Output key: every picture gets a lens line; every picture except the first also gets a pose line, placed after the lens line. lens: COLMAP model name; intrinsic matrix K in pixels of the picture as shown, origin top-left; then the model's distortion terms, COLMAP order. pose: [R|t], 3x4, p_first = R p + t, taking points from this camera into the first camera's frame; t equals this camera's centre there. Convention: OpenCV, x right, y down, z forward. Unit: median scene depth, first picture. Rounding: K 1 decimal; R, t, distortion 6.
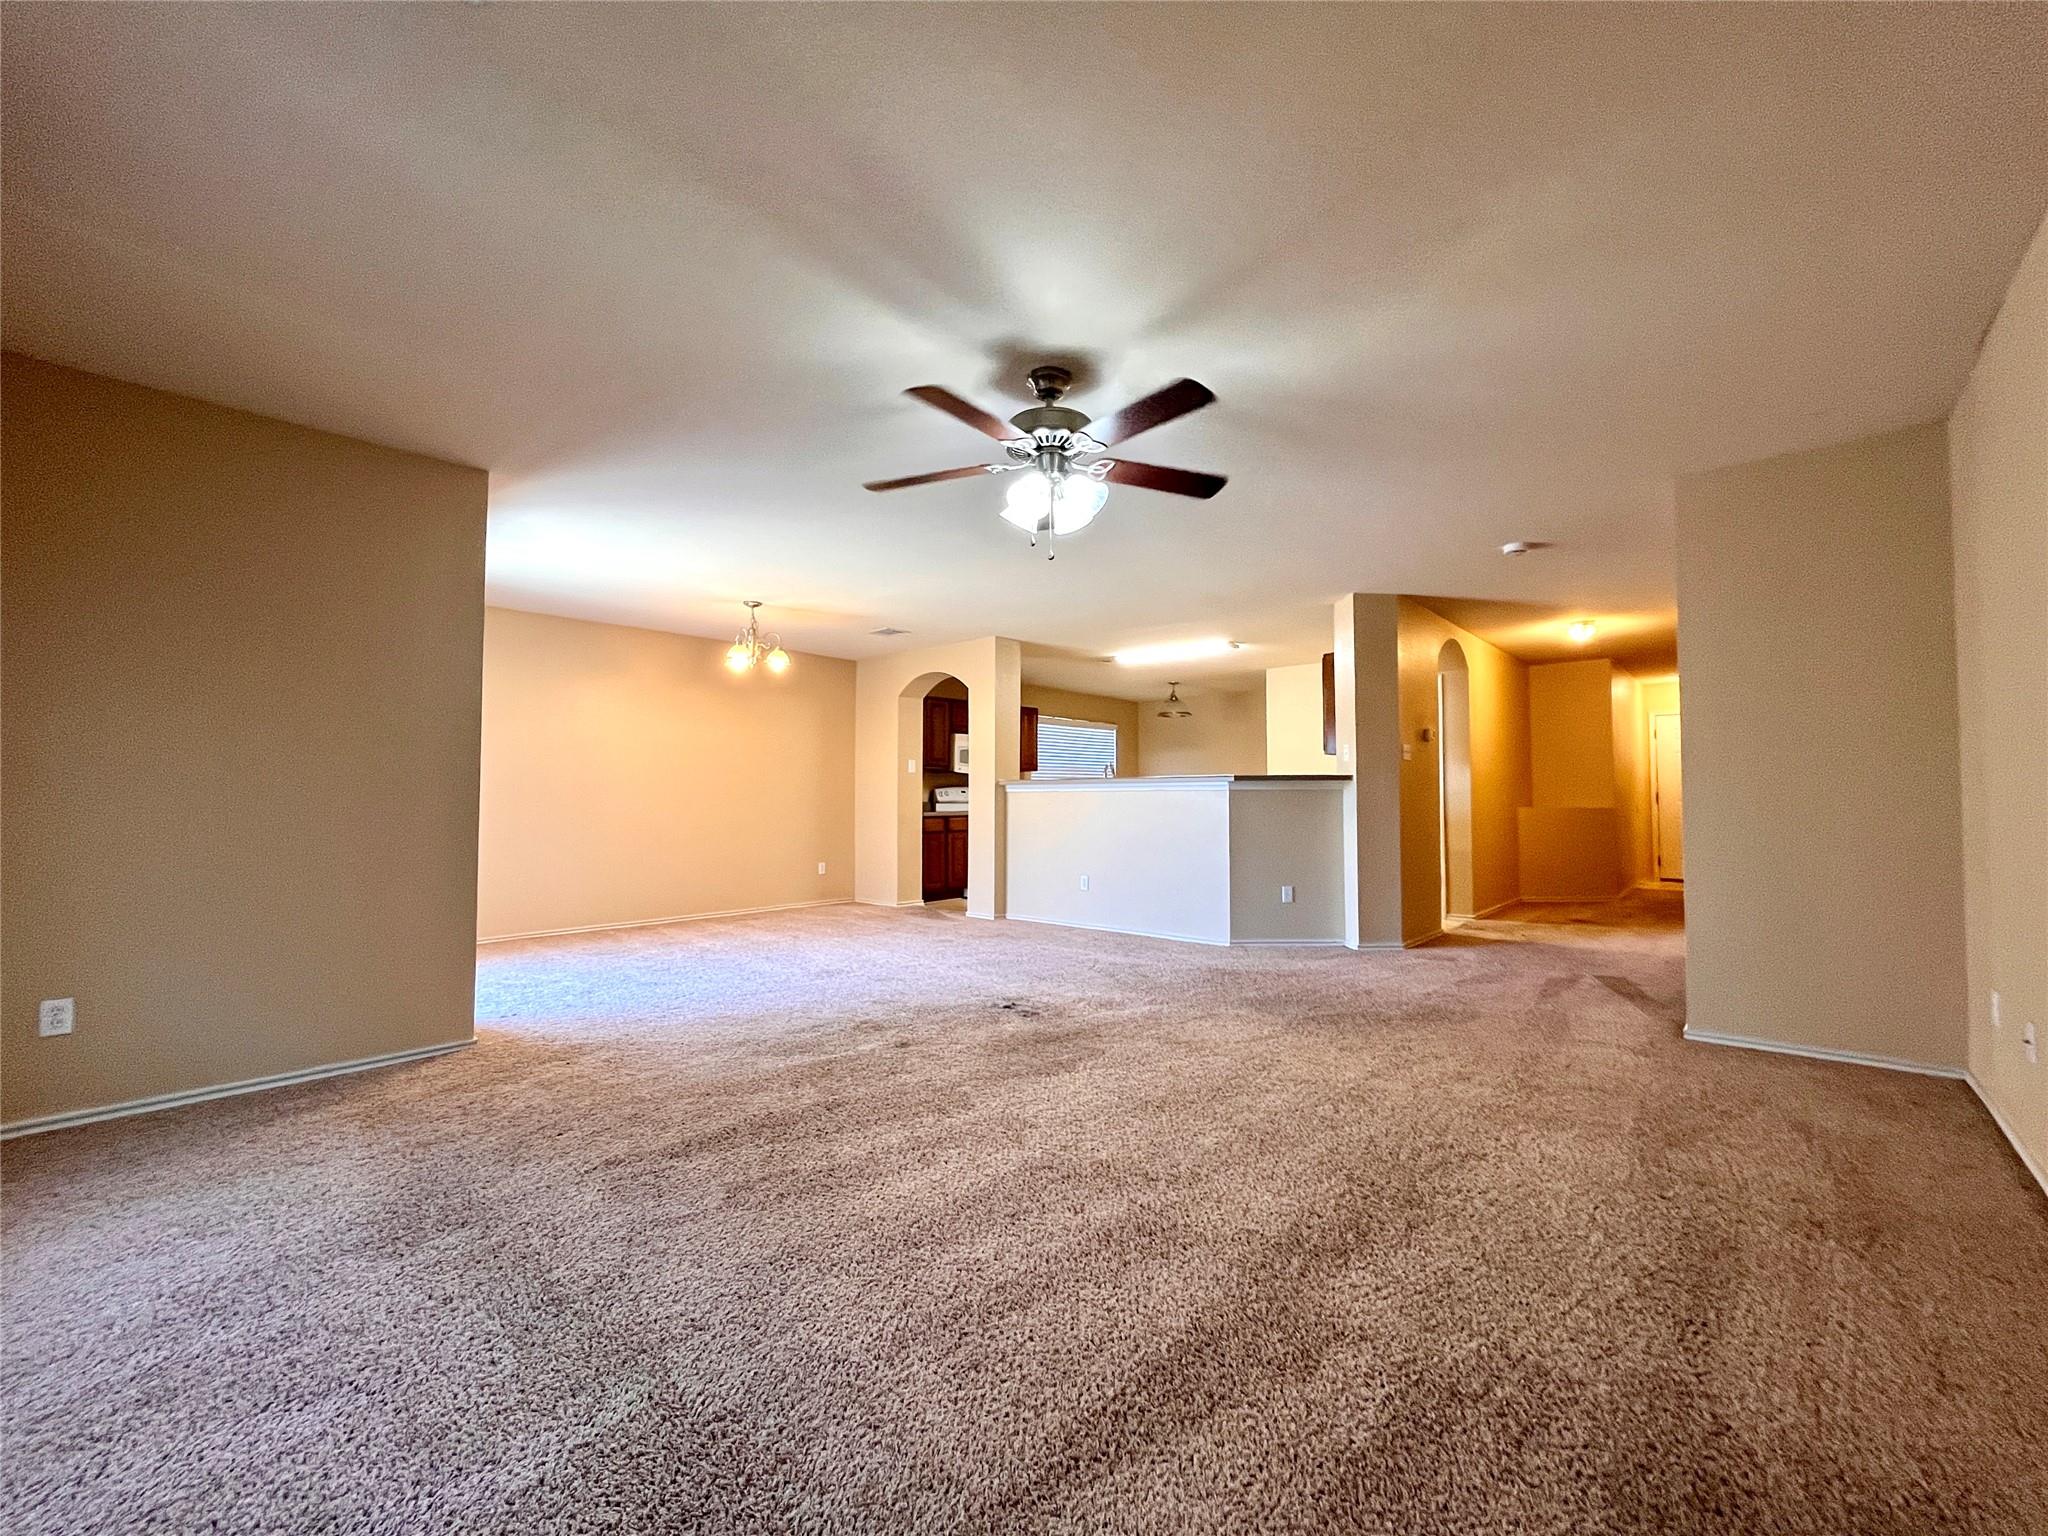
lens RADIAL K [[835.0, 0, 1024.0], [0, 835.0, 768.0], [0, 0, 1]] dist [-0.001544, -0.000276]
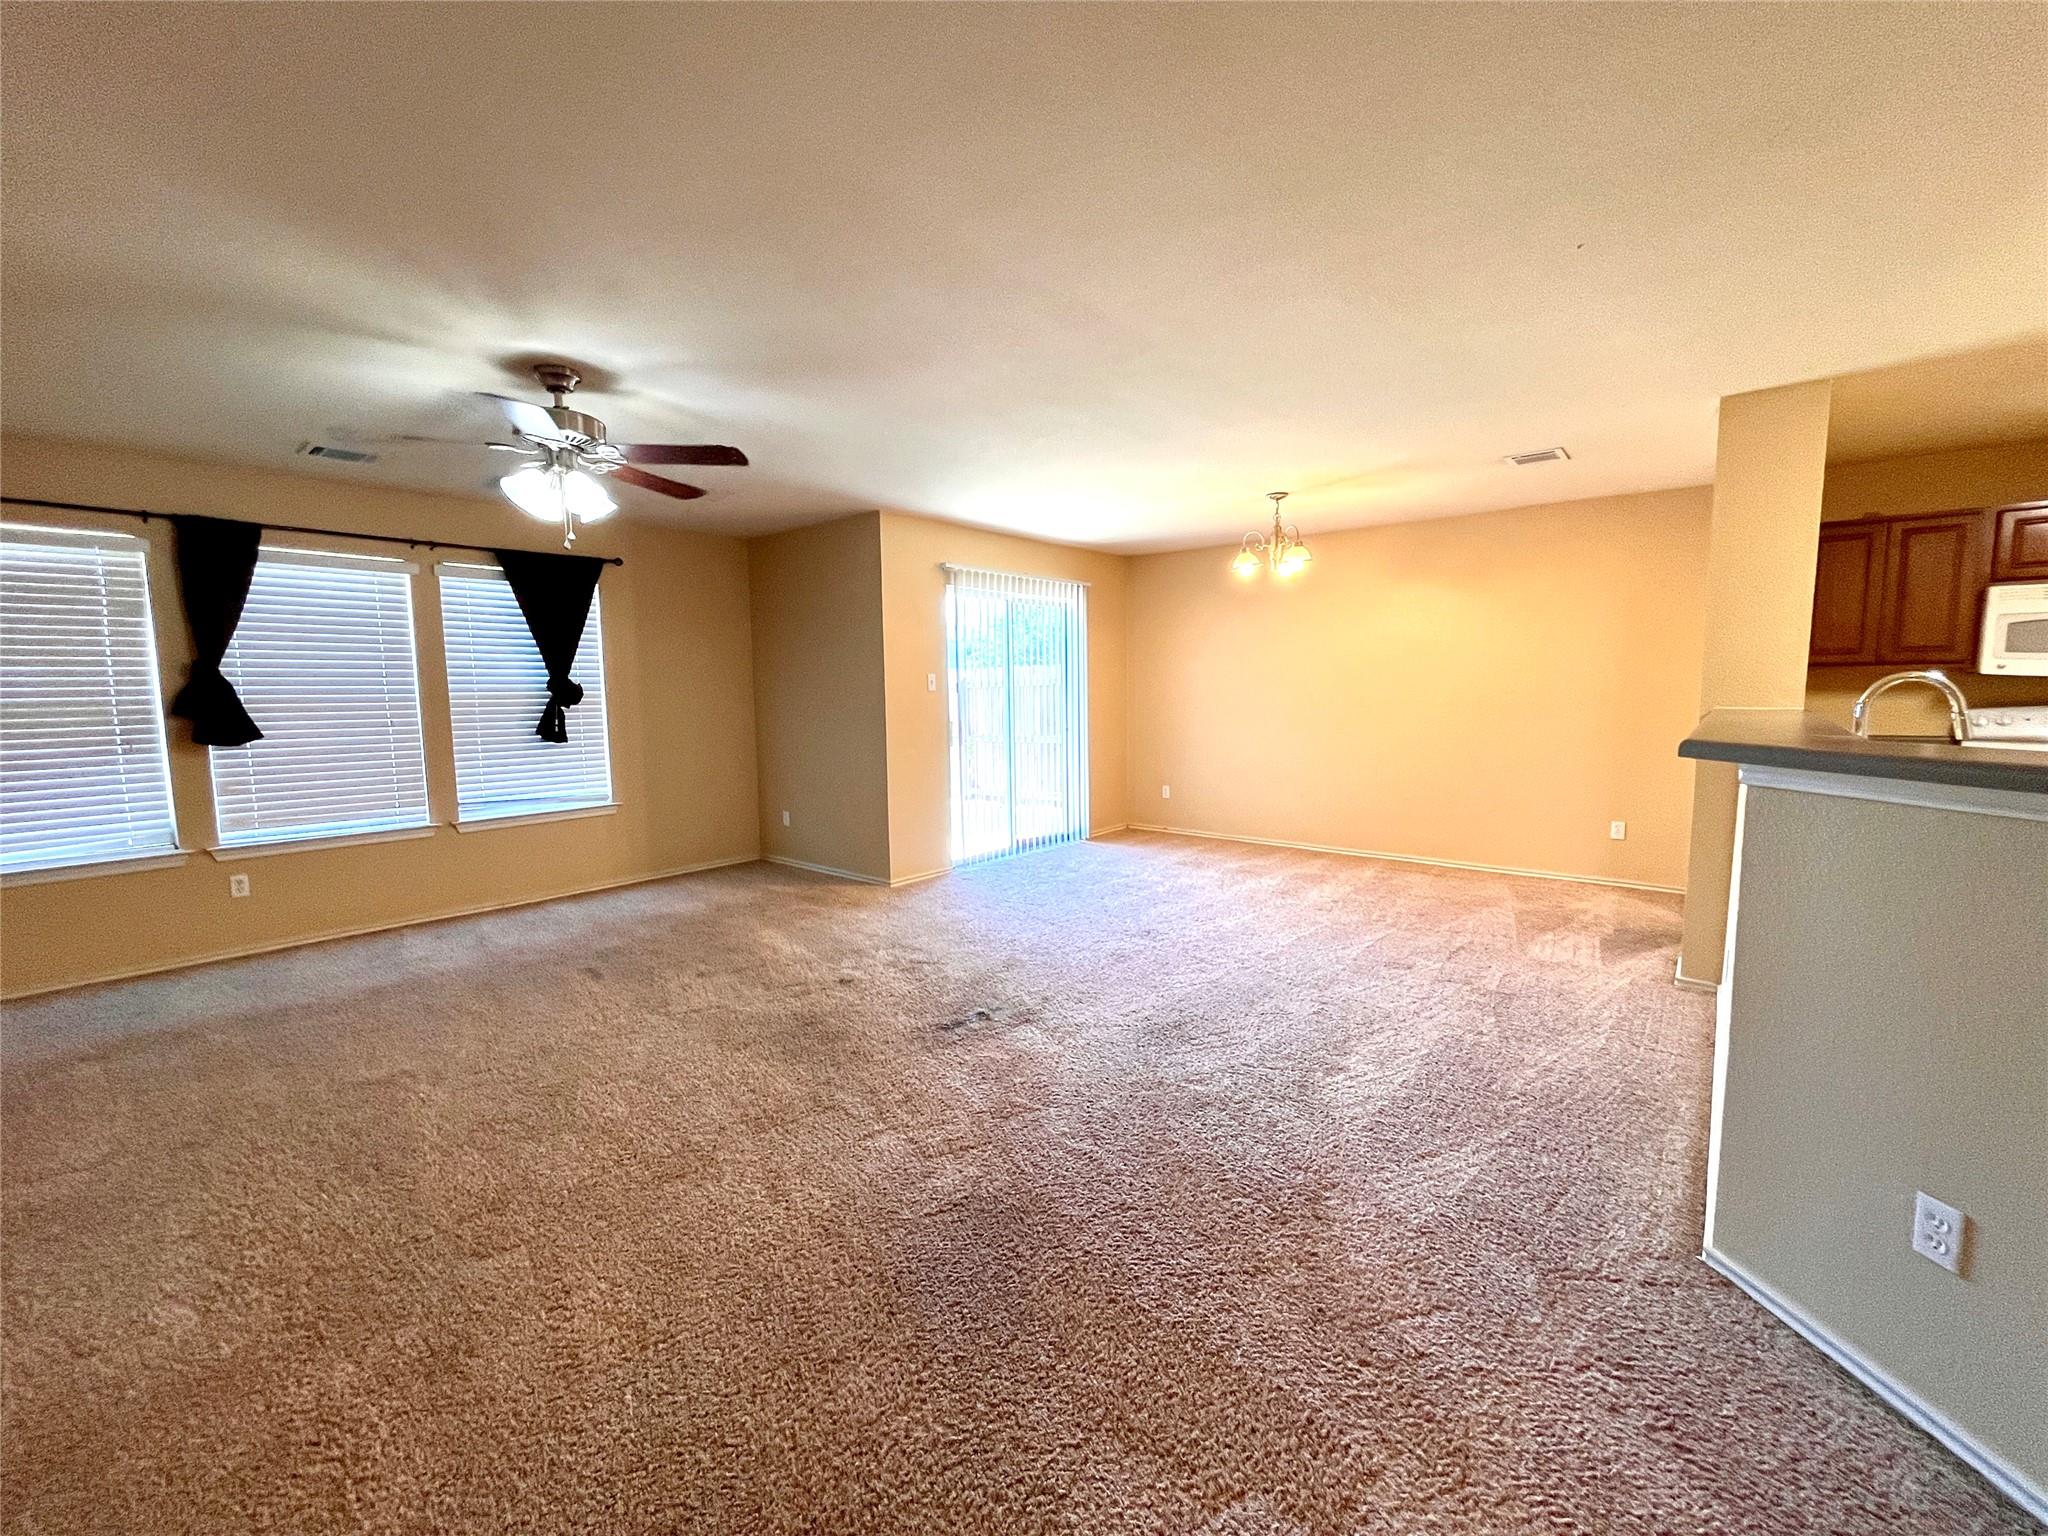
lens RADIAL K [[835.0, 0, 1024.0], [0, 835.0, 768.0], [0, 0, 1]] dist [-0.001544, -0.000276]
pose [[0.026812, 0.095654, -0.995053, 0.525763], [0.046754, 0.994202, 0.096832, -0.018493], [0.998547, -0.049119, 0.022184, 0.714705]]
